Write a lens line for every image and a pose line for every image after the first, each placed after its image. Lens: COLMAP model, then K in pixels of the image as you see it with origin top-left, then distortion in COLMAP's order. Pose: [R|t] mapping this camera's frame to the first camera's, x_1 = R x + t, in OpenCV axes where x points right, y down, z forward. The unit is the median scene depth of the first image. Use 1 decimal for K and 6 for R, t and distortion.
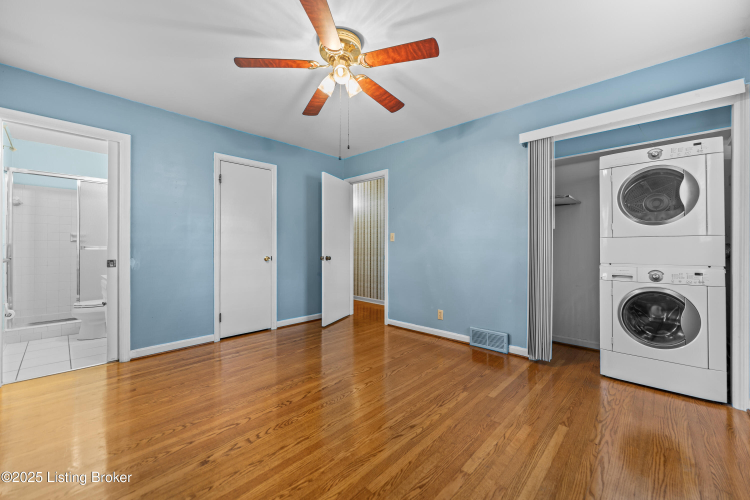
lens RADIAL K [[298.3, 0, 374.1], [0, 298.3, 247.9], [0, 0, 1]] dist [0.002333, 0.000167]
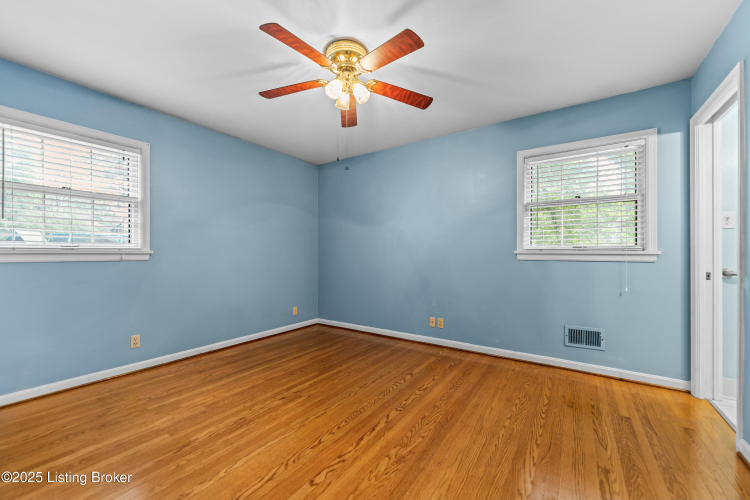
lens RADIAL K [[298.3, 0, 376.3], [0, 298.3, 254.1], [0, 0, 1]] dist [0.002333, 0.000167]
pose [[-0.986630, 0.000047, -0.162976, -0.051420], [-0.000332, 0.999997, 0.002295, -0.010744], [0.162975, 0.002318, -0.986627, 2.120633]]
